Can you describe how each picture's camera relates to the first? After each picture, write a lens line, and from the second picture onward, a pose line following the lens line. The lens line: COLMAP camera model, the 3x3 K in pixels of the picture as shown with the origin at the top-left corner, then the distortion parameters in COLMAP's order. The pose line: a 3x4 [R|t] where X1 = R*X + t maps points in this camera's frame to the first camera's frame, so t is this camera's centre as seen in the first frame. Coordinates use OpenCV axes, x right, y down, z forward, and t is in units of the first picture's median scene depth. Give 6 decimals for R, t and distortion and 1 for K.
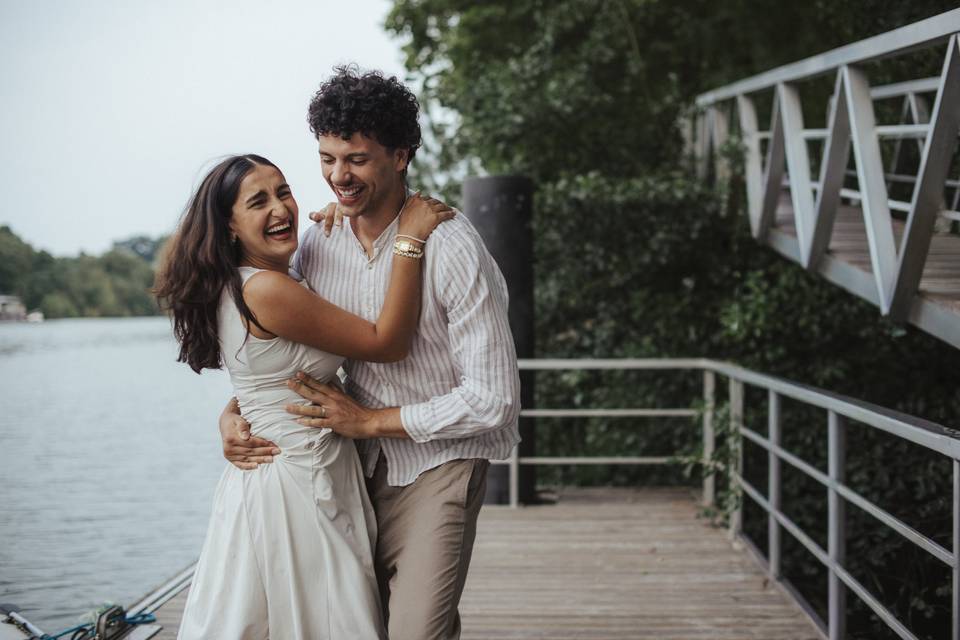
lens RADIAL K [[1603.3, 0, 480.0], [0, 1603.3, 320.0], [0, 0, 1]] dist [-0.148178, -0.001913]
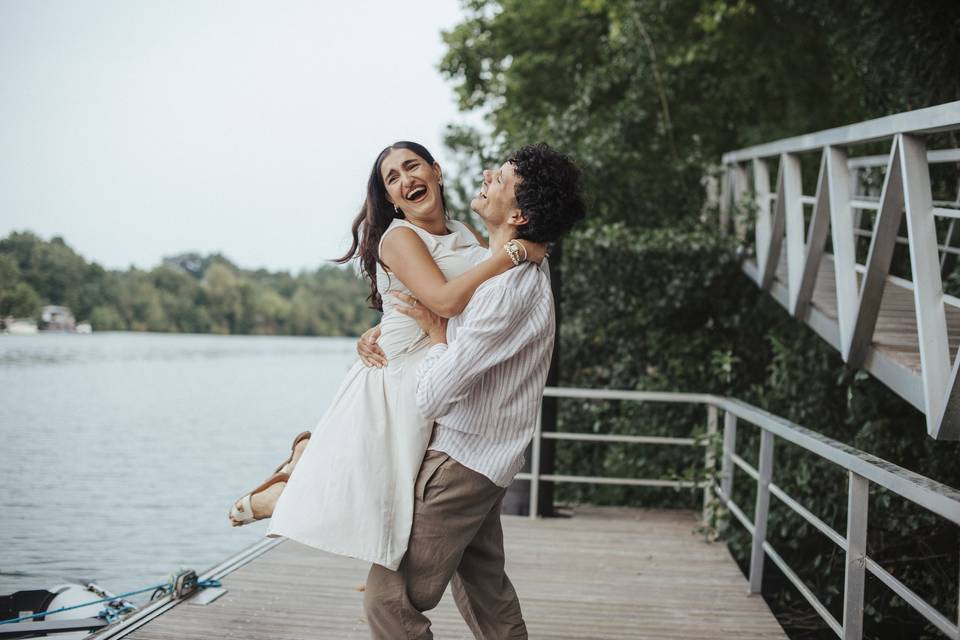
lens RADIAL K [[1734.3, 0, 480.3], [0, 1734.3, 346.2], [0, 0, 1]] dist [-0.108386, 0.121272]
pose [[0.998401, 0.048248, -0.029472, 0.014069], [-0.048367, 0.998824, -0.003349, 0.002380], [0.029275, 0.004769, 0.999560, -0.208534]]
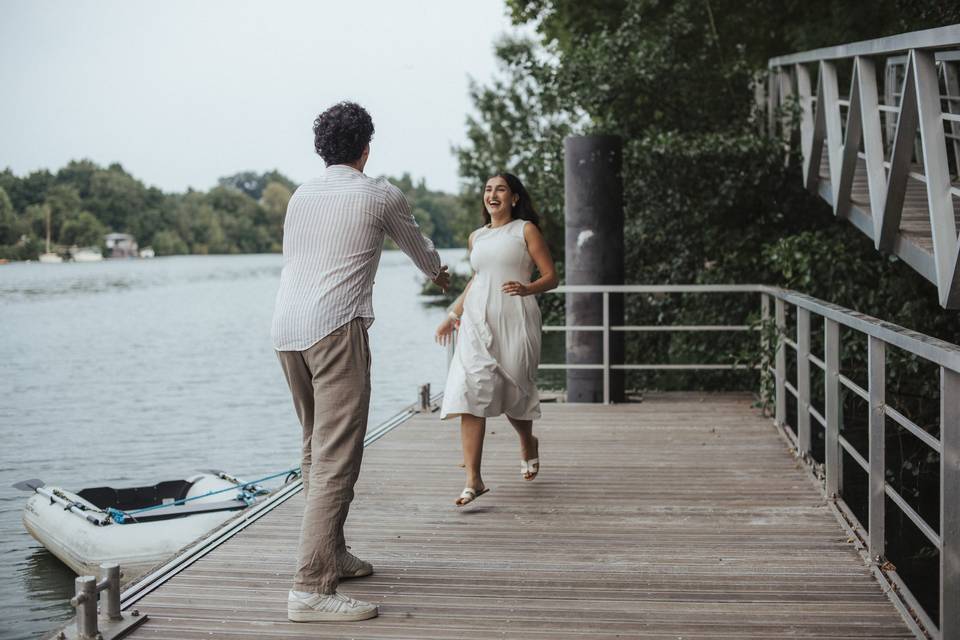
lens RADIAL K [[1891.2, 0, 477.5], [0, 1891.2, 404.4], [0, 0, 1]] dist [-0.114246, 0.168540]
pose [[0.998471, 0.003149, -0.055191, 0.002539], [0.001090, 0.997062, 0.076597, 0.005314], [0.055270, -0.076540, 0.995533, -0.445584]]
